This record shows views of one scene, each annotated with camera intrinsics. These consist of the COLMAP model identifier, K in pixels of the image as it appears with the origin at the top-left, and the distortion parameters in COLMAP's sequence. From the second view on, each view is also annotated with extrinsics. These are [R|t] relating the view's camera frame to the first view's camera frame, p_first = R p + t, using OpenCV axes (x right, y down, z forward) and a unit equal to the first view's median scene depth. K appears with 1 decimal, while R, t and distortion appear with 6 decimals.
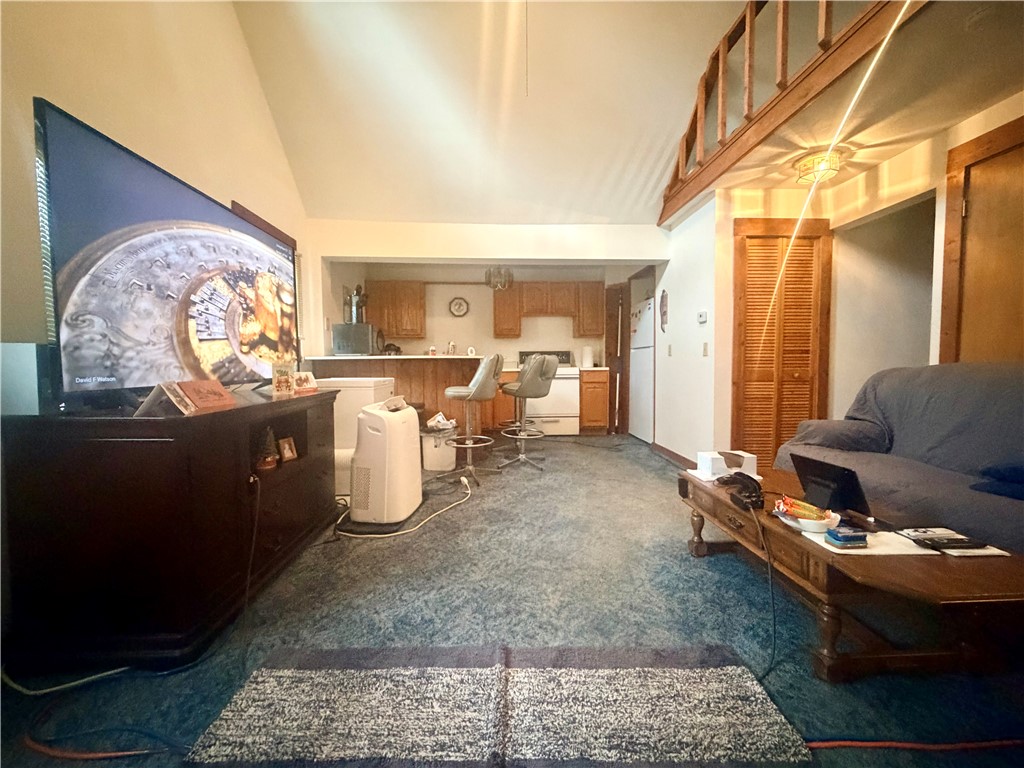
lens RADIAL K [[409.1, 0, 512.0], [0, 409.1, 384.0], [0, 0, 1]] dist [0.000541, -0.000395]
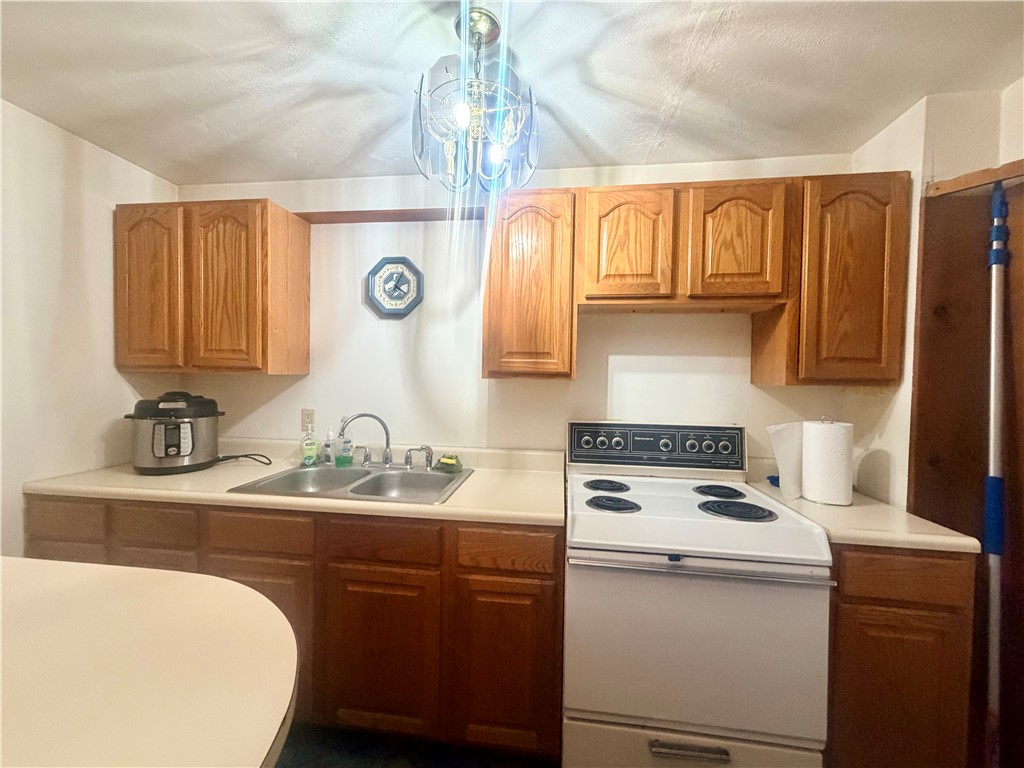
lens RADIAL K [[406.0, 0, 509.5], [0, 406.0, 383.7], [0, 0, 1]] dist [0.000288, -0.000021]
pose [[0.983149, 0.026123, -0.180929, 0.074089], [-0.030237, 0.999342, -0.020022, -0.252559], [0.180287, 0.025155, 0.983292, 1.687268]]
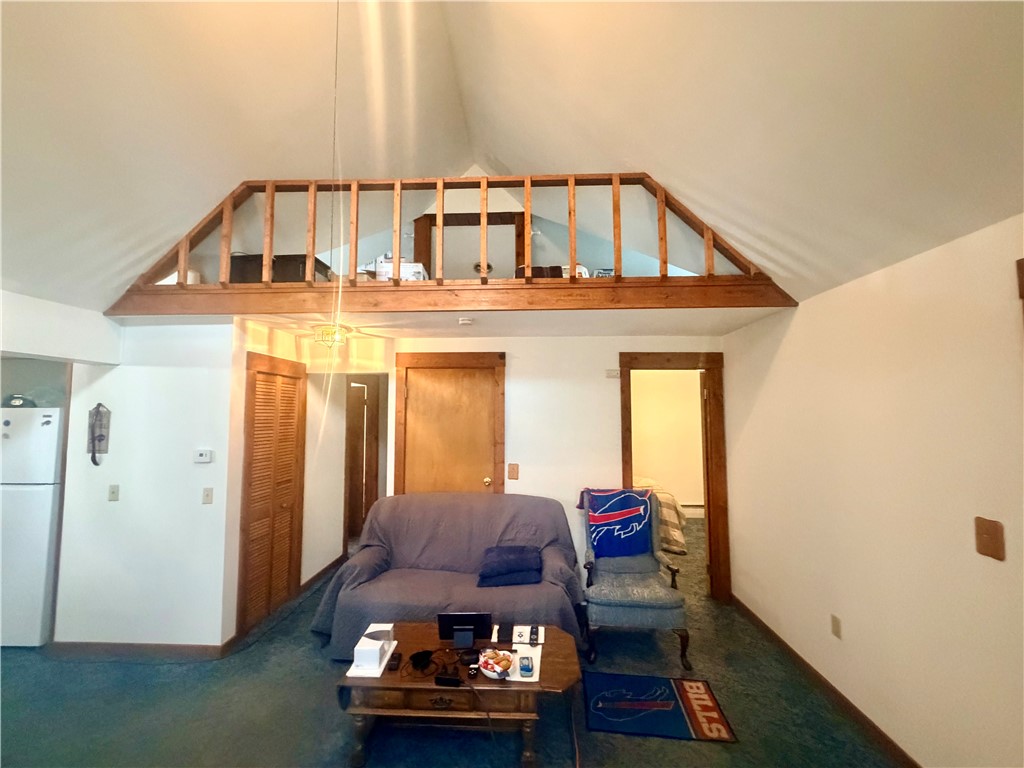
lens RADIAL K [[406.0, 0, 509.5], [0, 406.0, 383.7], [0, 0, 1]] dist [0.000288, -0.000021]
pose [[0.093057, 0.080758, 0.992380, -0.445419], [0.049284, 0.995110, -0.085601, -0.307744], [-0.994440, 0.056874, 0.088622, 0.450724]]
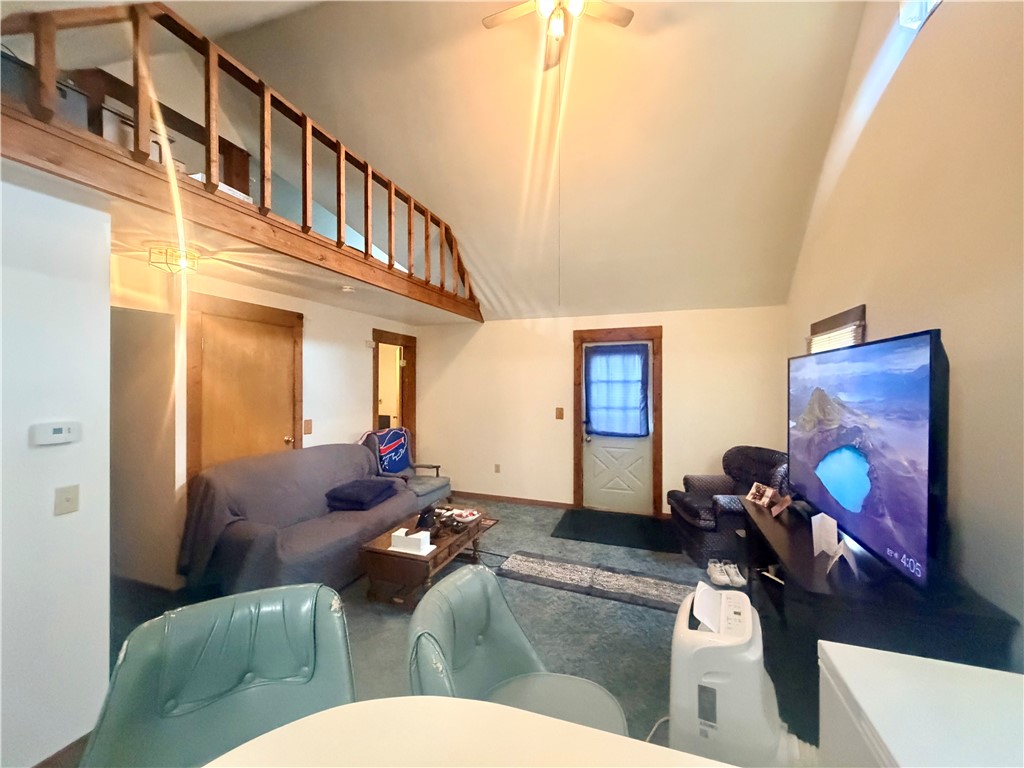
lens RADIAL K [[406.0, 0, 509.5], [0, 406.0, 383.7], [0, 0, 1]] dist [0.000288, -0.000021]
pose [[-0.923303, 0.006552, 0.384016, -0.278971], [0.025674, 0.998671, 0.044687, -0.335953], [-0.383213, 0.051119, -0.922244, 1.810461]]
